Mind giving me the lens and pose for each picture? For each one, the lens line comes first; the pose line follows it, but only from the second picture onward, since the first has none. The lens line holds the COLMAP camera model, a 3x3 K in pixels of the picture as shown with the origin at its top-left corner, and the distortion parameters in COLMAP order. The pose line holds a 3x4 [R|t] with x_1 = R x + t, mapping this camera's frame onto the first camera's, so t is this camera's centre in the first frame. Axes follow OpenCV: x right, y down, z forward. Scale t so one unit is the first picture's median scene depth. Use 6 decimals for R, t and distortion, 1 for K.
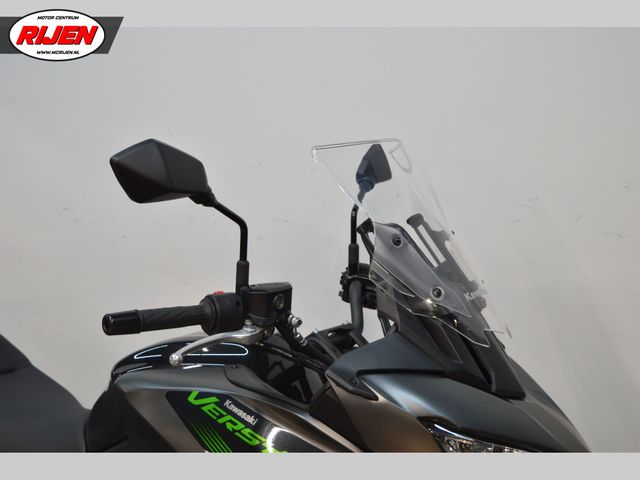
lens RADIAL K [[1114.1, 0, 320.0], [0, 1114.1, 240.0], [0, 0, 1]] dist [-0.007935, -0.044317]
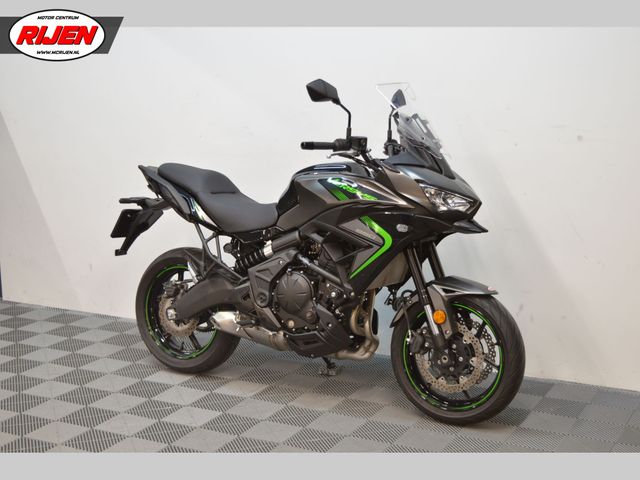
lens RADIAL K [[1074.2, 0, 320.0], [0, 1074.2, 240.0], [0, 0, 1]] dist [-0.010995, 0.003268]
pose [[0.999763, 0.009717, -0.019461, -0.085904], [-0.009731, 0.999952, -0.000653, 0.287981], [0.019454, 0.000842, 0.999810, -1.546453]]
